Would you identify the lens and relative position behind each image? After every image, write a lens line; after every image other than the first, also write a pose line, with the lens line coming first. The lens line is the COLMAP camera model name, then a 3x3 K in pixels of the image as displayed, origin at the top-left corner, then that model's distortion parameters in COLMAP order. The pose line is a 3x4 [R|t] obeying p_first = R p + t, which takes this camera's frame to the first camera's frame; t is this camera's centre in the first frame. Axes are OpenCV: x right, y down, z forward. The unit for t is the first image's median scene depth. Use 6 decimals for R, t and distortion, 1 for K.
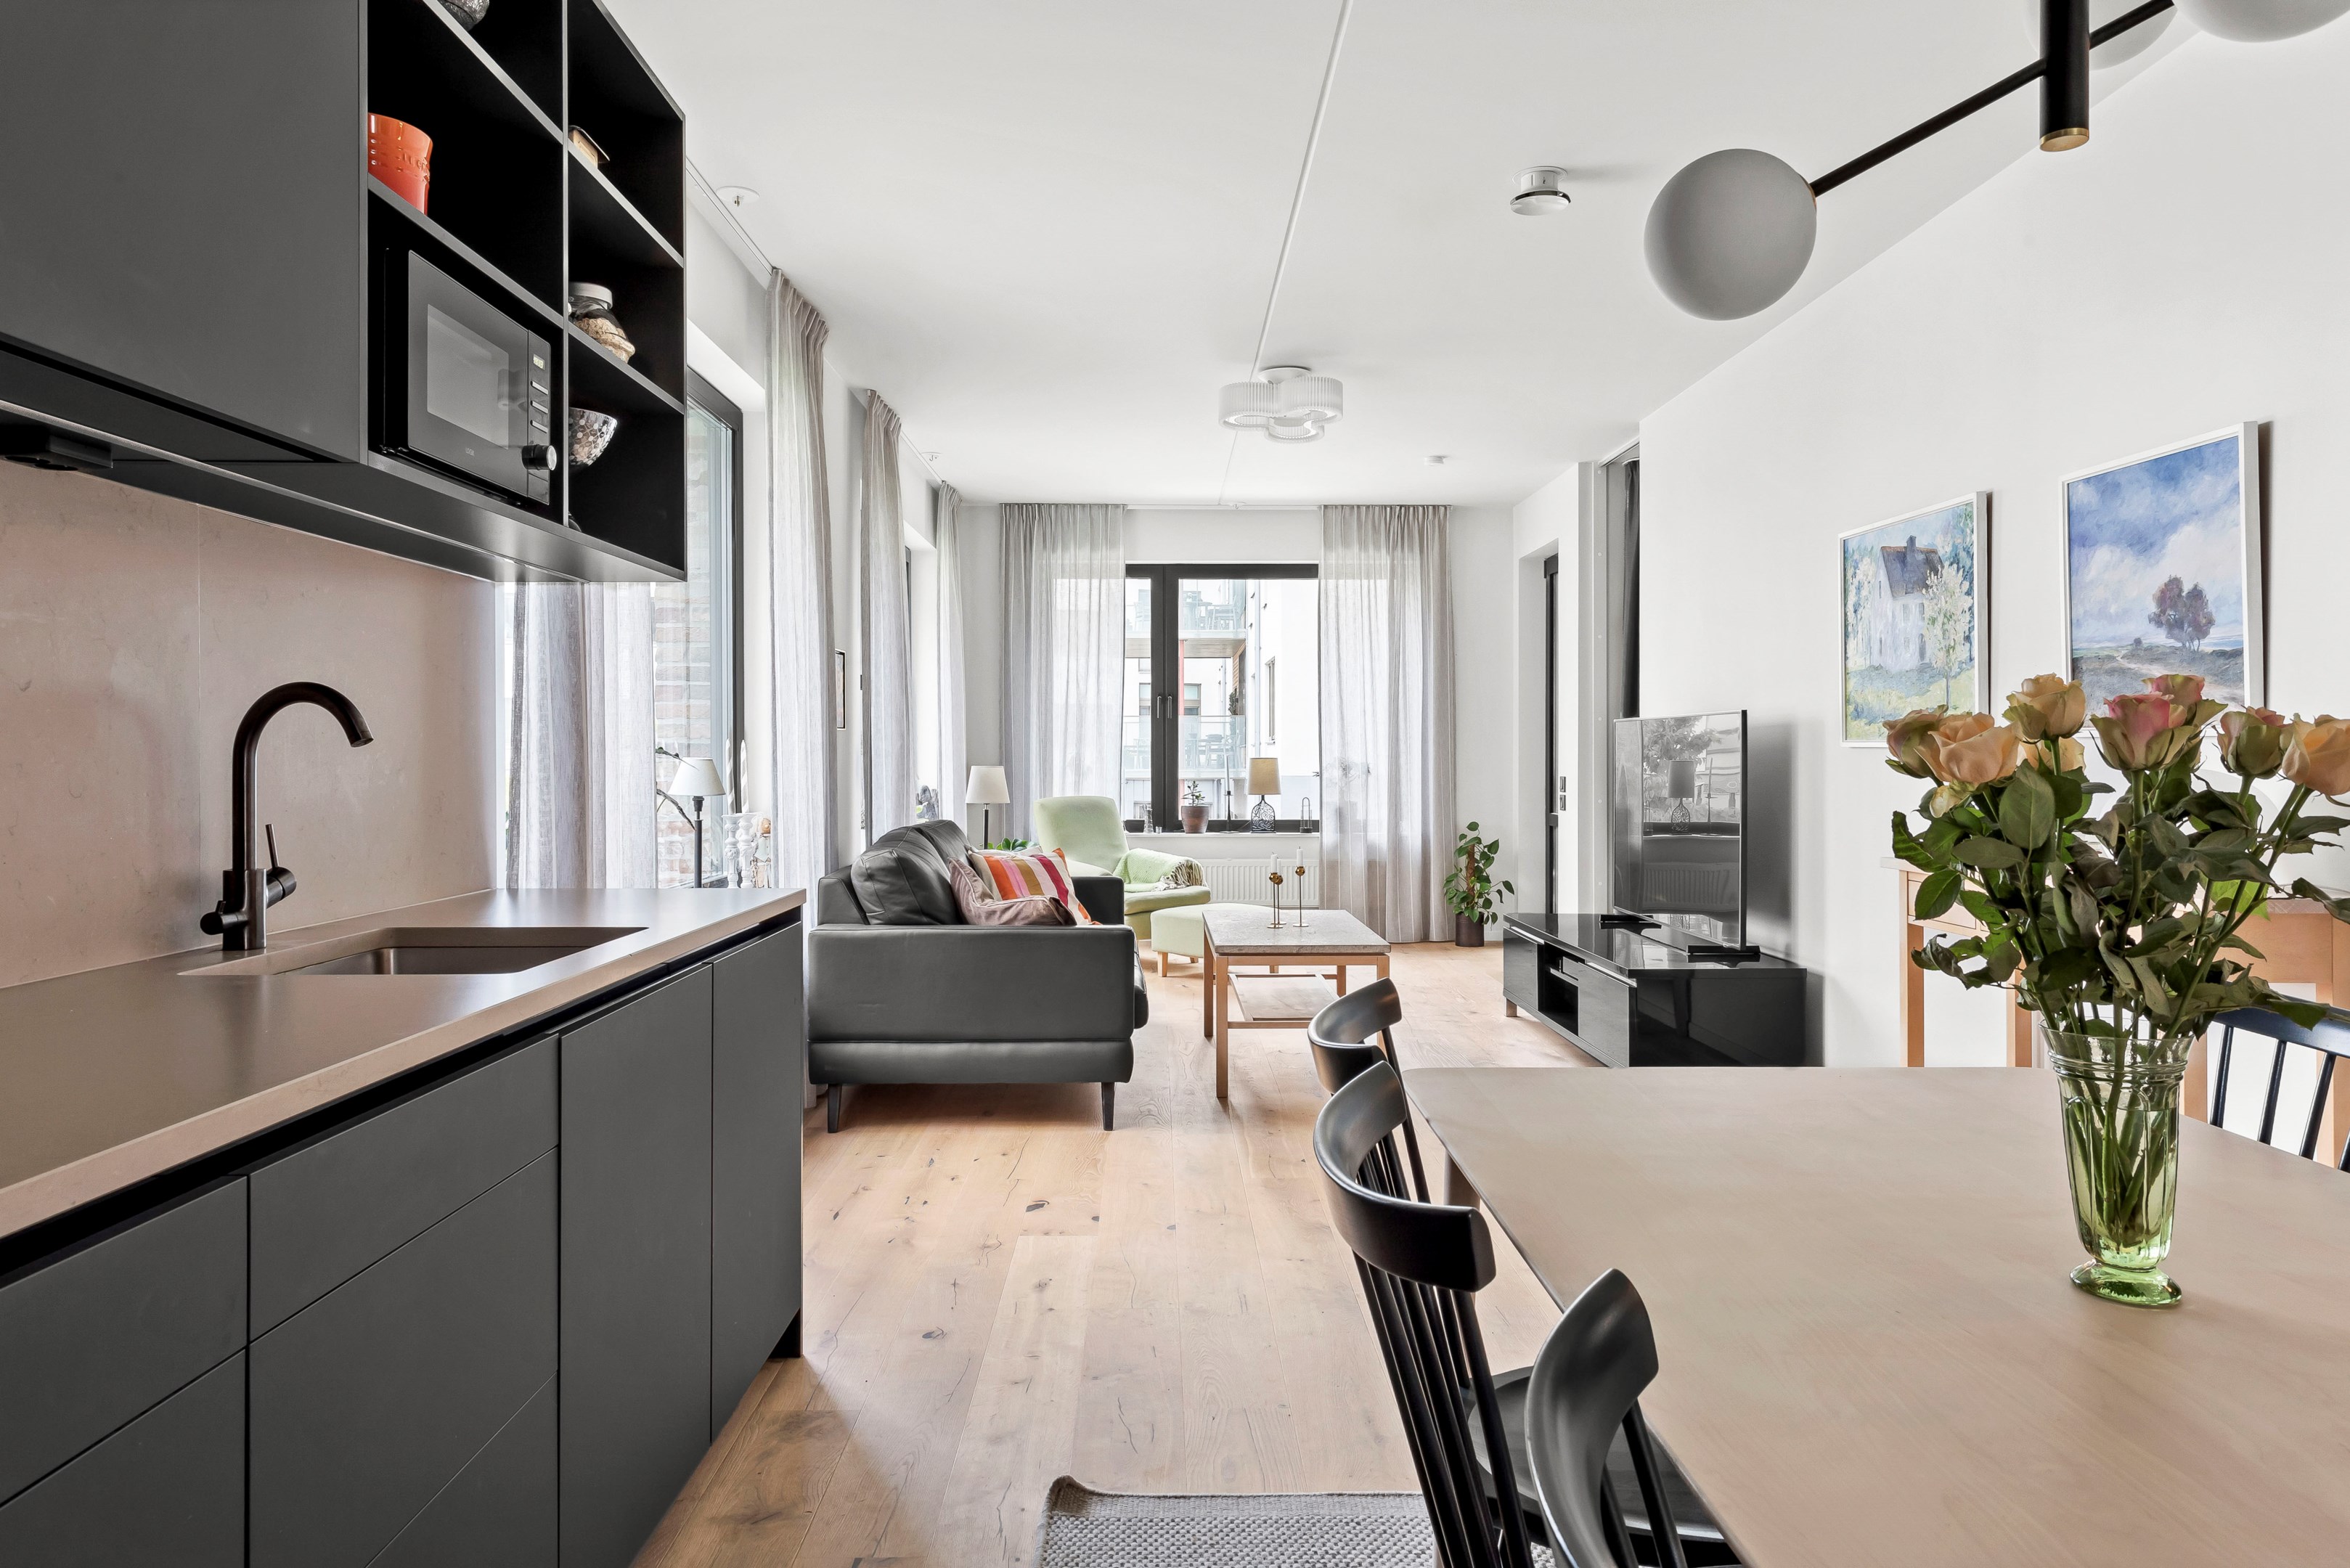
lens RADIAL K [[1550.8, 0, 1174.4], [0, 1550.8, 773.8], [0, 0, 1]] dist [-0.027488, 0.001013]
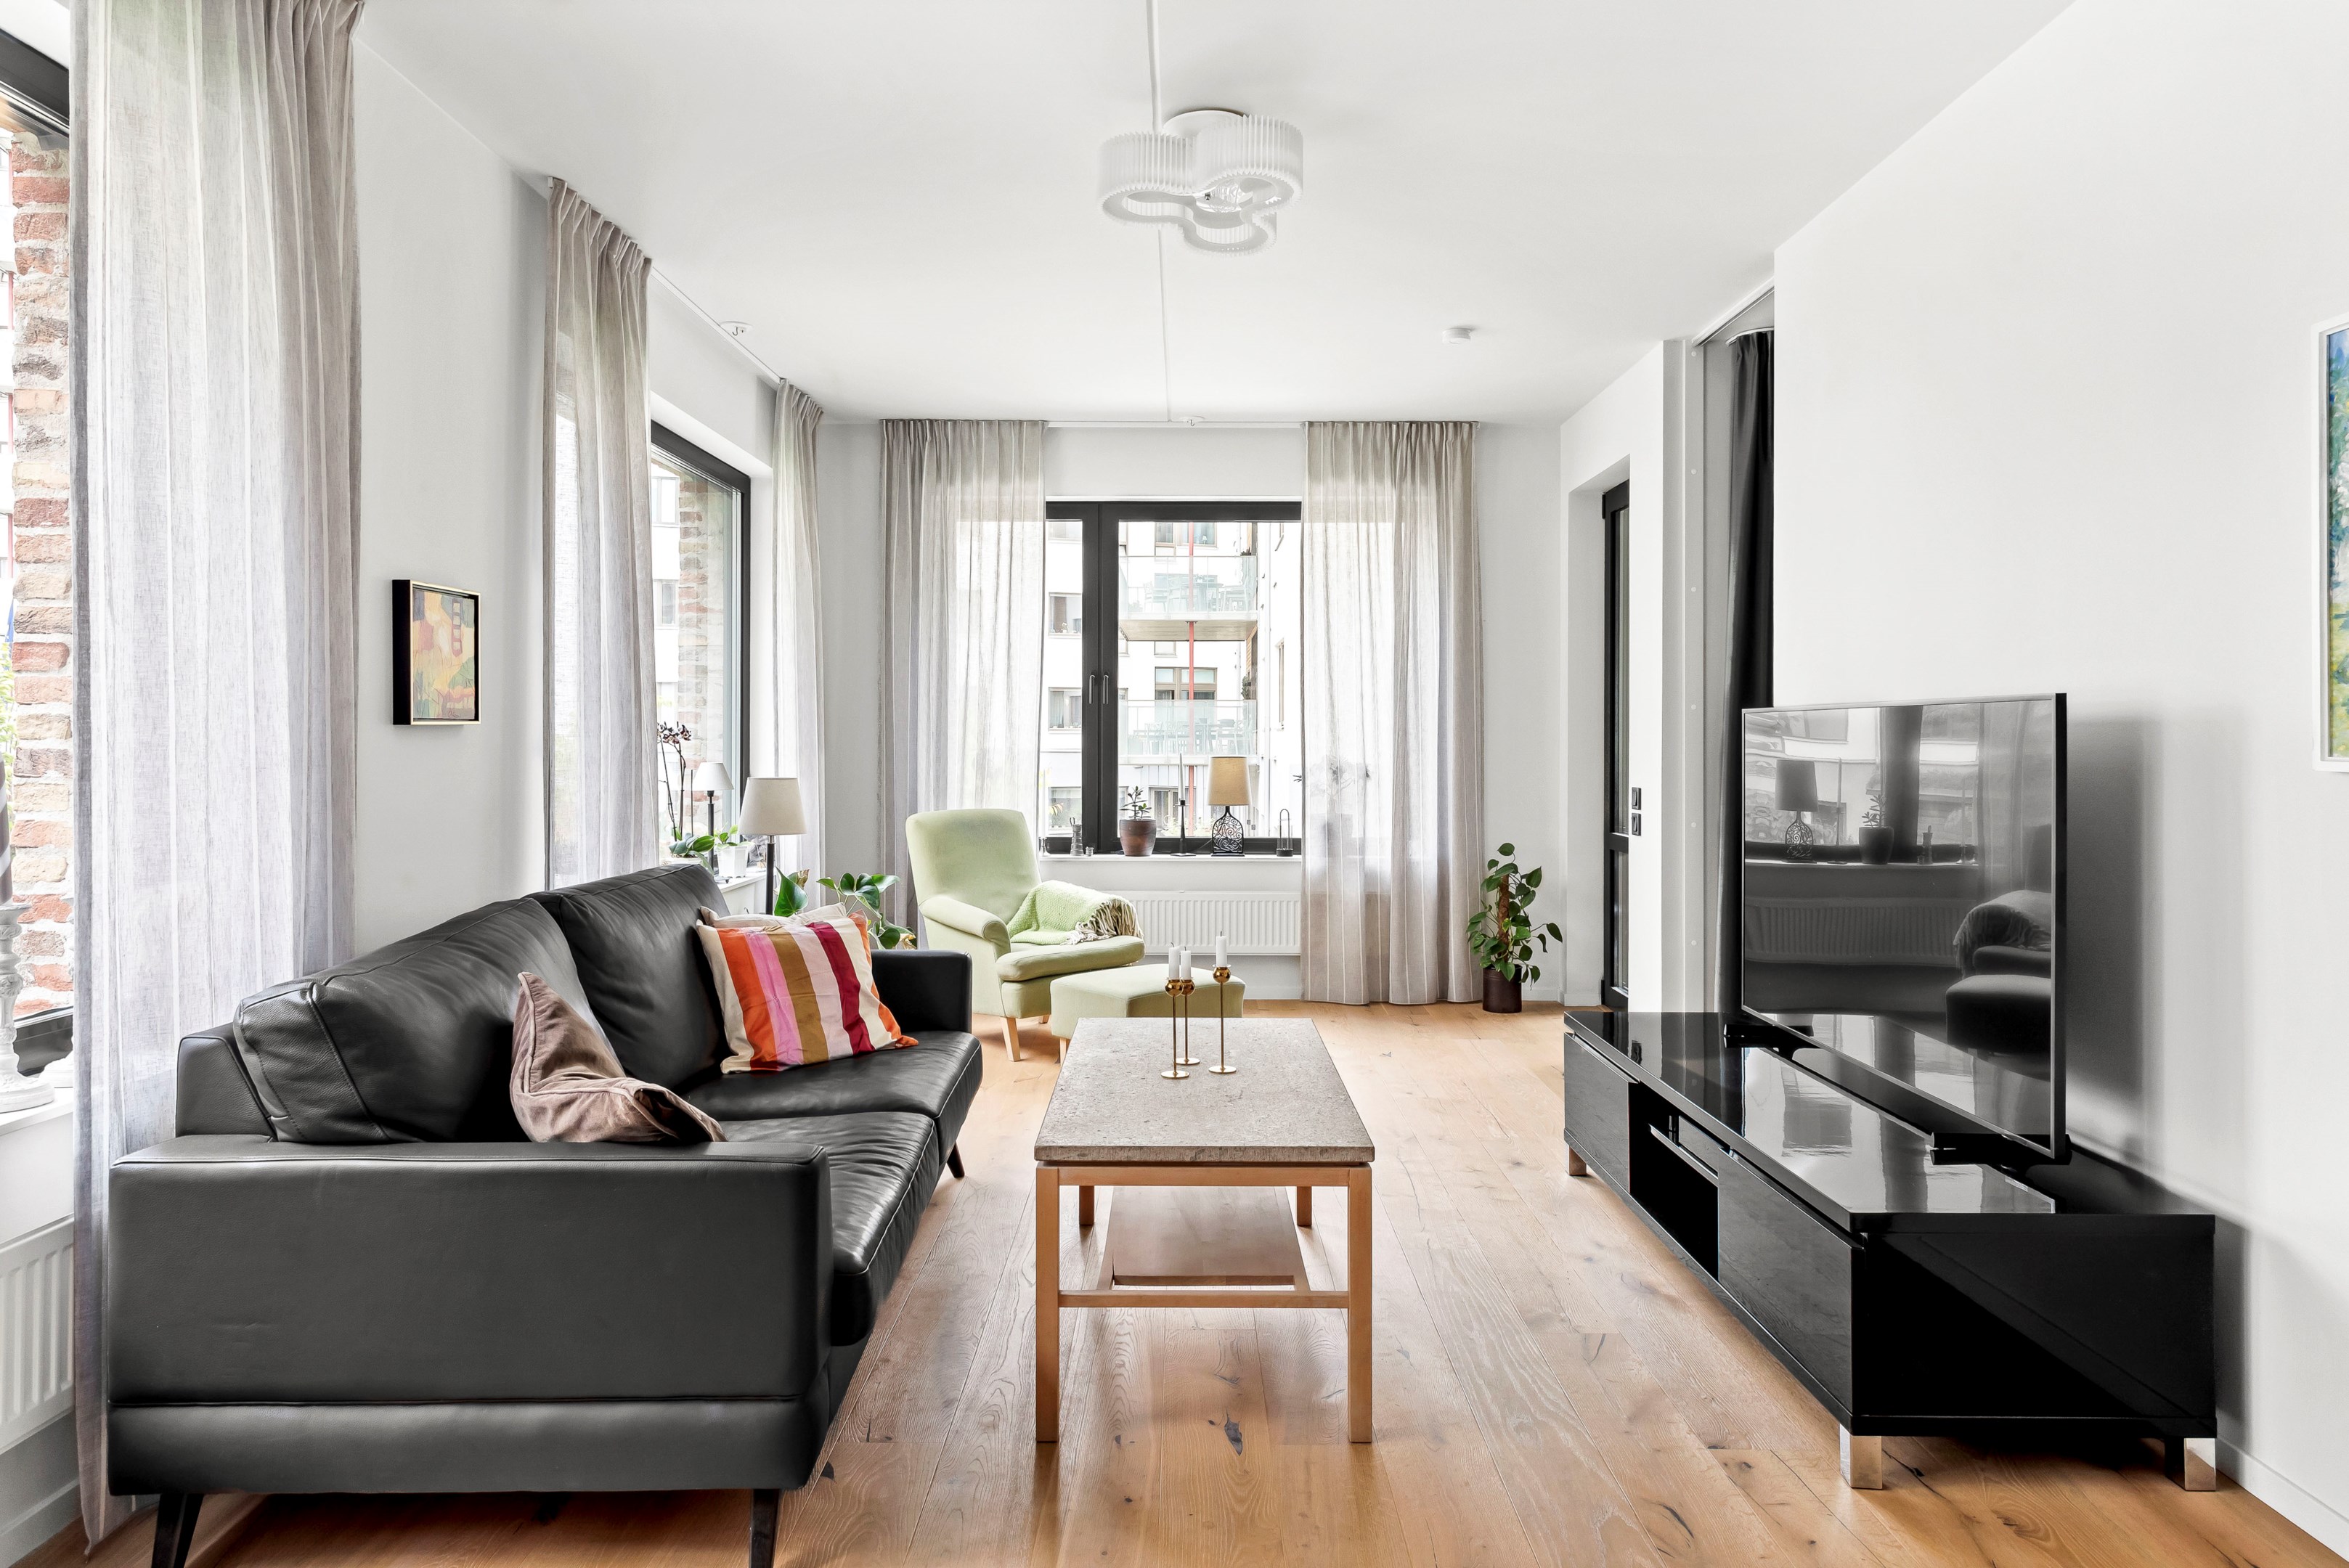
lens RADIAL K [[1455.9, 0, 1180.1], [0, 1455.9, 750.7], [0, 0, 1]] dist [0.020224, -0.003103]
pose [[0.999824, 0.002785, -0.018567, 0.047977], [-0.002830, 0.999993, -0.002399, -0.011701], [0.018560, 0.002451, 0.999825, 0.292588]]
